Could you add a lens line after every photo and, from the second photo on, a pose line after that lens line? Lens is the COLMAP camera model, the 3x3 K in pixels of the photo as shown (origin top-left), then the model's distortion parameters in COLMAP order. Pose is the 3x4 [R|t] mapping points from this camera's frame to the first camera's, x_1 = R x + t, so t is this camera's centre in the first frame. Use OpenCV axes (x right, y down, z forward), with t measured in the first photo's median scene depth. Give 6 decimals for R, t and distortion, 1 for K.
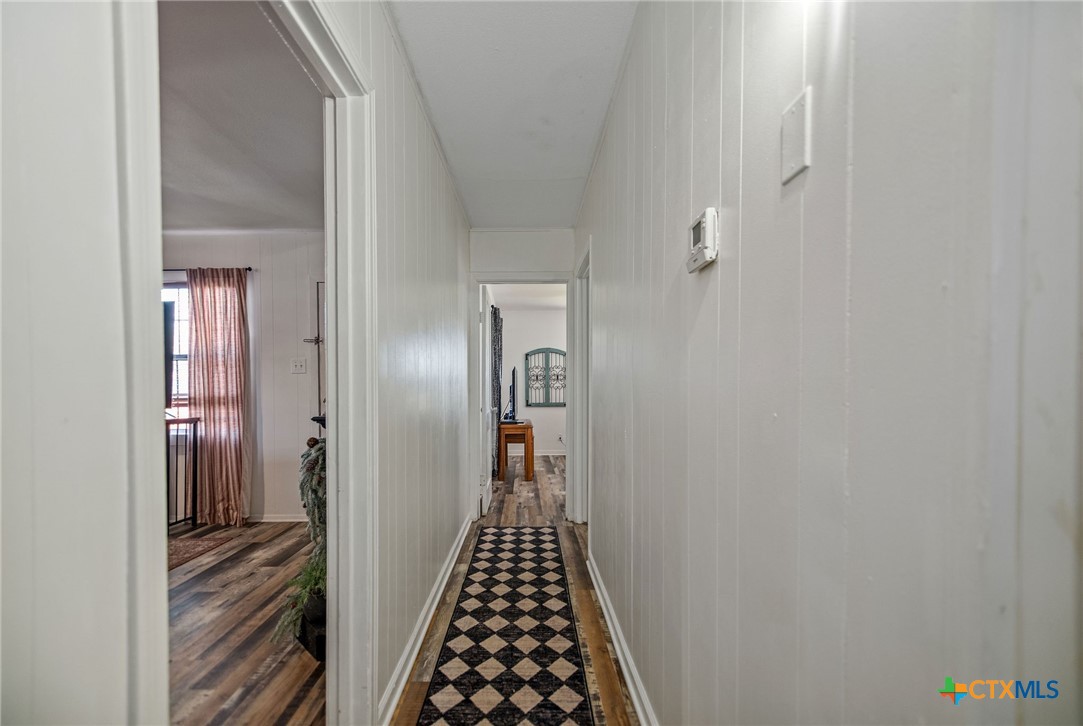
lens RADIAL K [[483.6, 0, 526.5], [0, 483.6, 391.9], [0, 0, 1]] dist [0.003582, 0.000404]
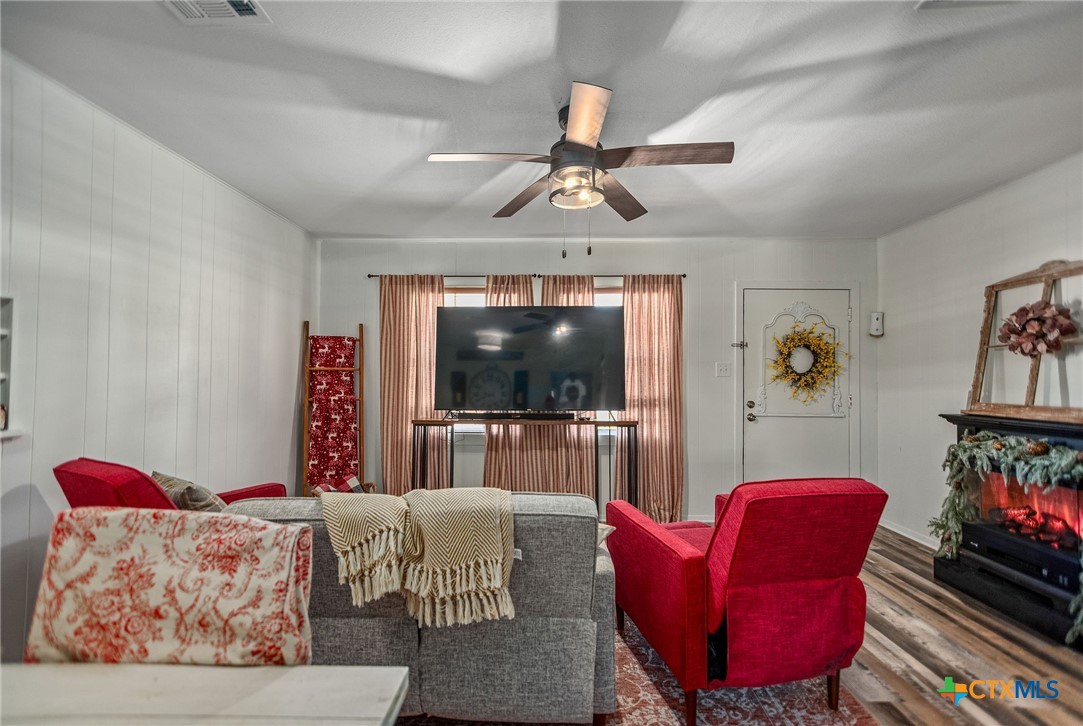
lens RADIAL K [[467.7, 0, 541.3], [0, 467.7, 368.9], [0, 0, 1]] dist [0.000545, 0.000147]
pose [[0.999942, 0.009620, -0.004812, -0.870089], [-0.009768, 0.999451, -0.031645, -0.019794], [0.004505, 0.031691, 0.999488, 0.005965]]
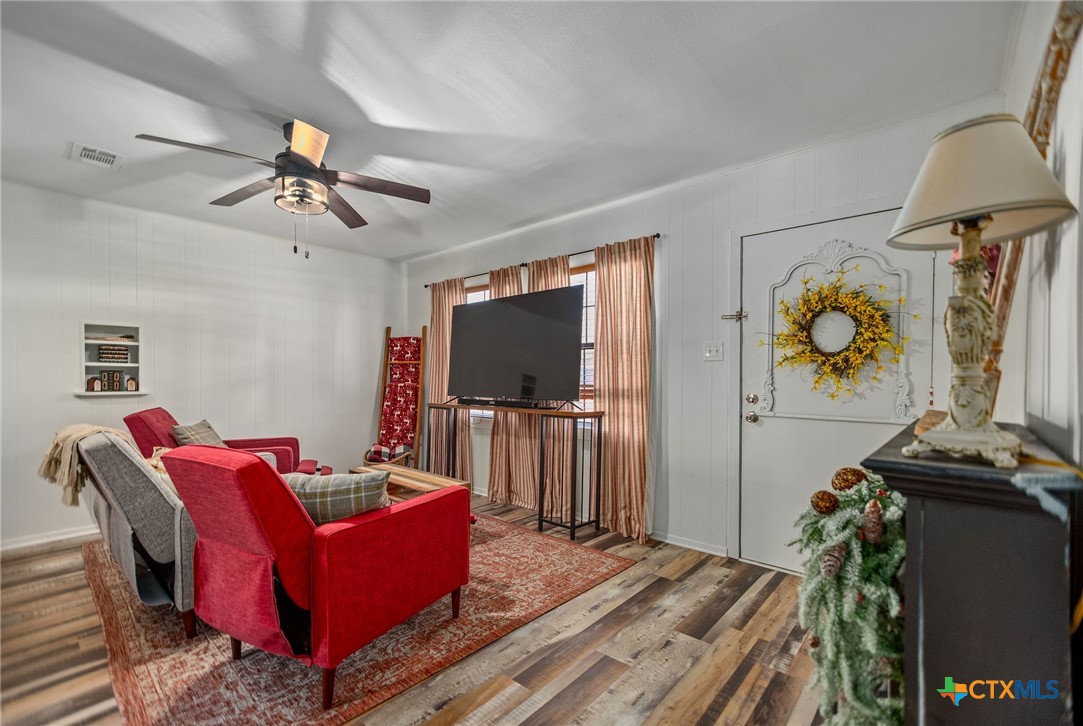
lens RADIAL K [[468.4, 0, 541.3], [0, 468.4, 382.4], [0, 0, 1]] dist [0.002266, 0.000589]
pose [[0.757113, 0.014843, -0.653115, -0.196064], [-0.014198, 0.999880, 0.006265, -0.005119], [0.653130, 0.004529, 0.757232, 0.265462]]
